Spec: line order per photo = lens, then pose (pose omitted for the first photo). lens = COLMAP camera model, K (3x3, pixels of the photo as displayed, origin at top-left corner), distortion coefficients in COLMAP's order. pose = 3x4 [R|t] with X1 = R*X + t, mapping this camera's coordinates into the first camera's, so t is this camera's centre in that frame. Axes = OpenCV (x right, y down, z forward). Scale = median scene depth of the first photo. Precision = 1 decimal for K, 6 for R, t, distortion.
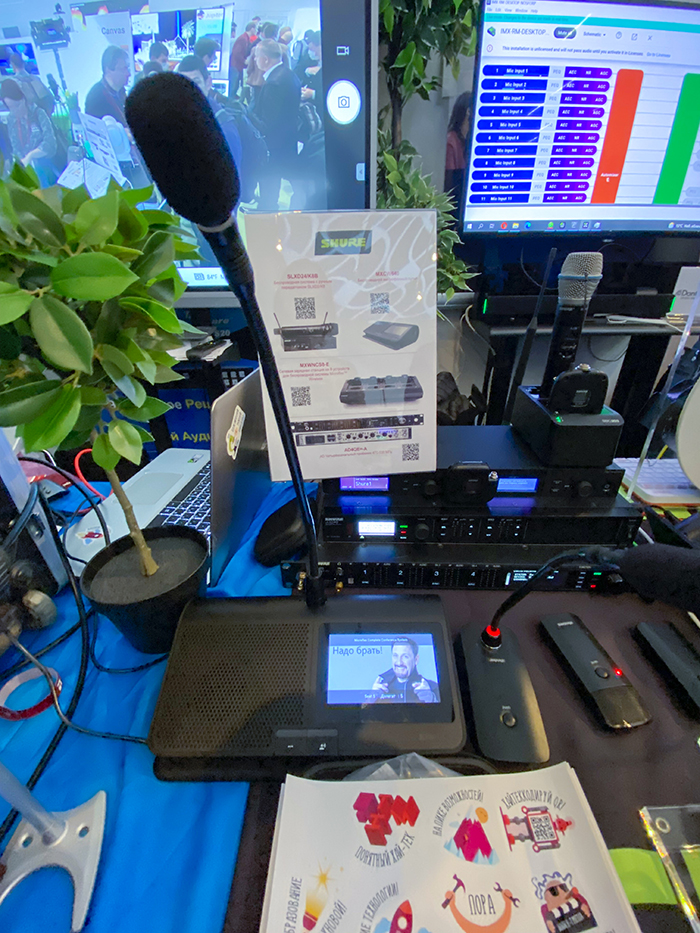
lens RADIAL K [[377.8, 0, 350.0], [0, 377.8, 466.5], [0, 0, 1]] dist [0.000436, -0.011303]
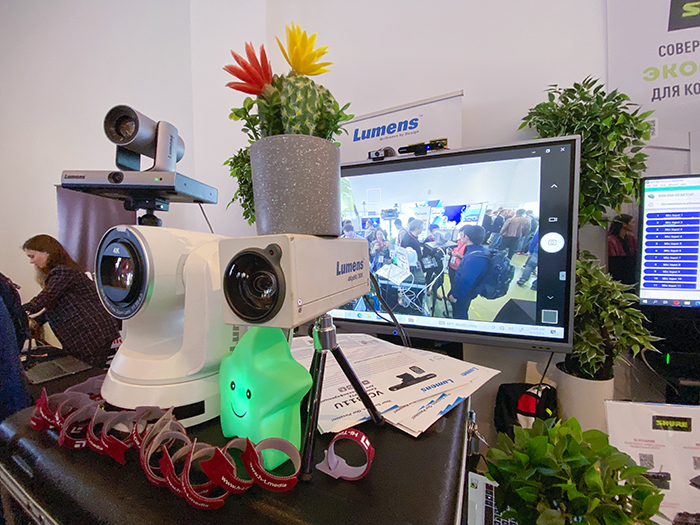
lens RADIAL K [[283.5, 0, 350.0], [0, 283.5, 262.5], [0, 0, 1]] dist [0.000436, -0.011303]
pose [[0.934107, 0.019371, -0.356467, -0.383312], [-0.166416, 0.907024, -0.386799, -0.224984], [0.315831, 0.420633, 0.850481, -0.312652]]
